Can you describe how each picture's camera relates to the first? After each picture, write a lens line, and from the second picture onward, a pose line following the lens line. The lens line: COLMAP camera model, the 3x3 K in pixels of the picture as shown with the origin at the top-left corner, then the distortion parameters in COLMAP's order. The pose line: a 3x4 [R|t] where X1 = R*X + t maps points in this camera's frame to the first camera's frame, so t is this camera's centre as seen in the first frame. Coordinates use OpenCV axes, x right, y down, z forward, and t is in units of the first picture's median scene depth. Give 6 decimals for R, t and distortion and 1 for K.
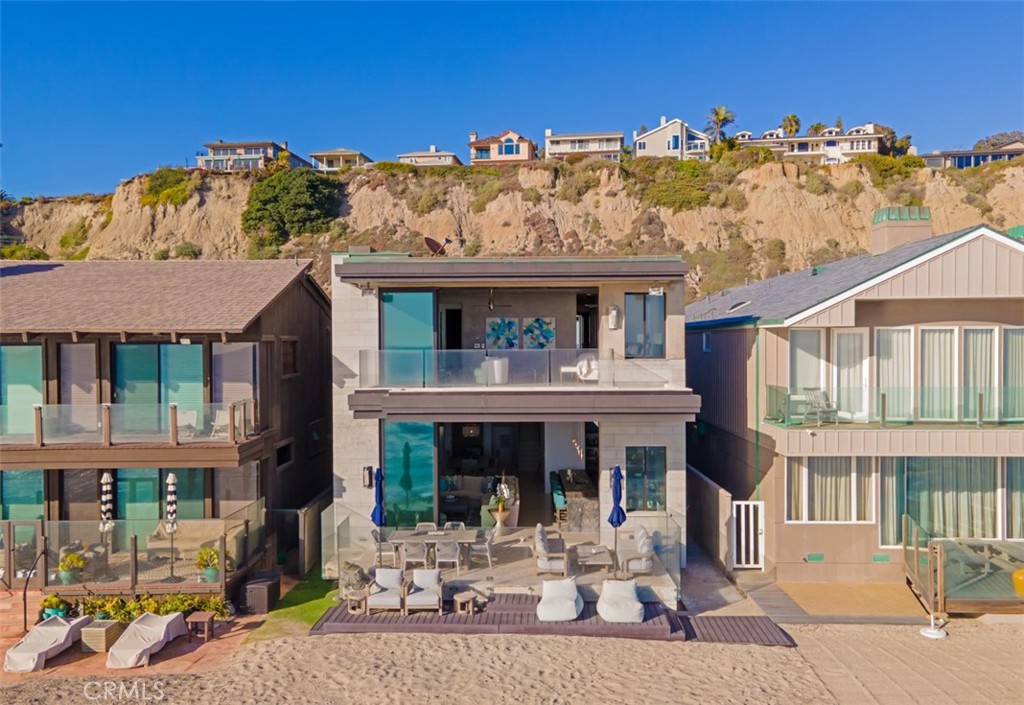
lens RADIAL K [[706.8, 0, 510.3], [0, 706.8, 263.2], [0, 0, 1]] dist [0.019889, 0.000360]
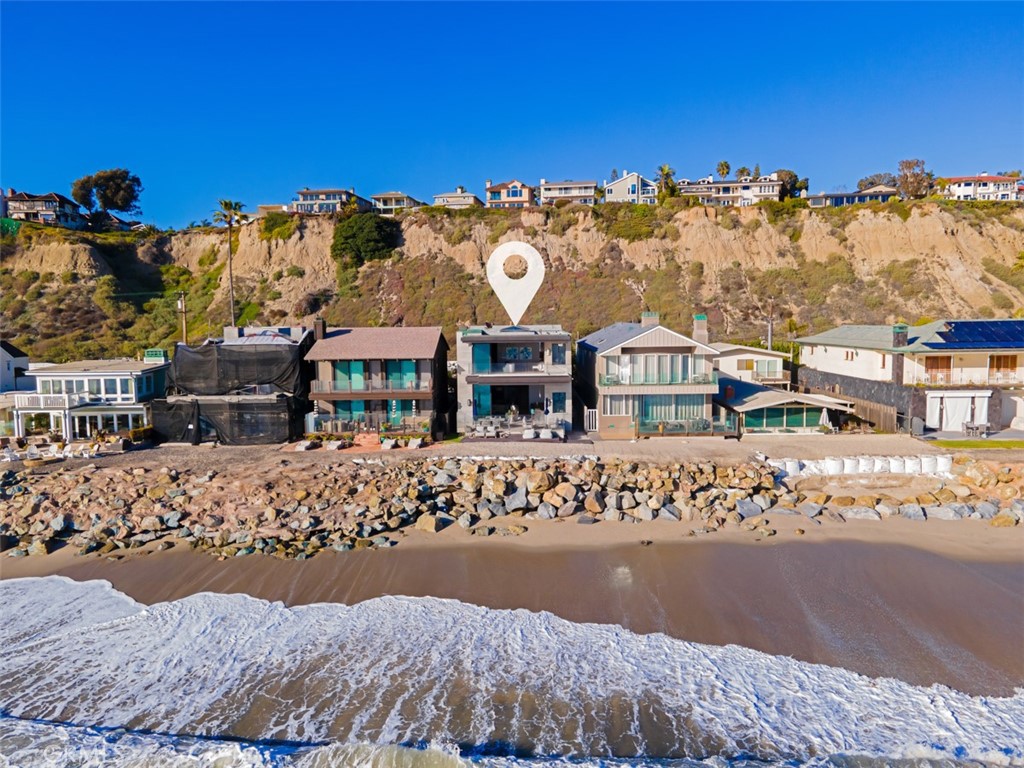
lens RADIAL K [[718.1, 0, 511.5], [0, 718.1, 383.9], [0, 0, 1]] dist [0.001040, 0.000120]
pose [[0.999939, -0.005955, -0.009252, 0.003136], [0.007824, 0.976051, 0.217399, -0.110877], [0.007735, -0.217458, 0.976039, -0.493919]]
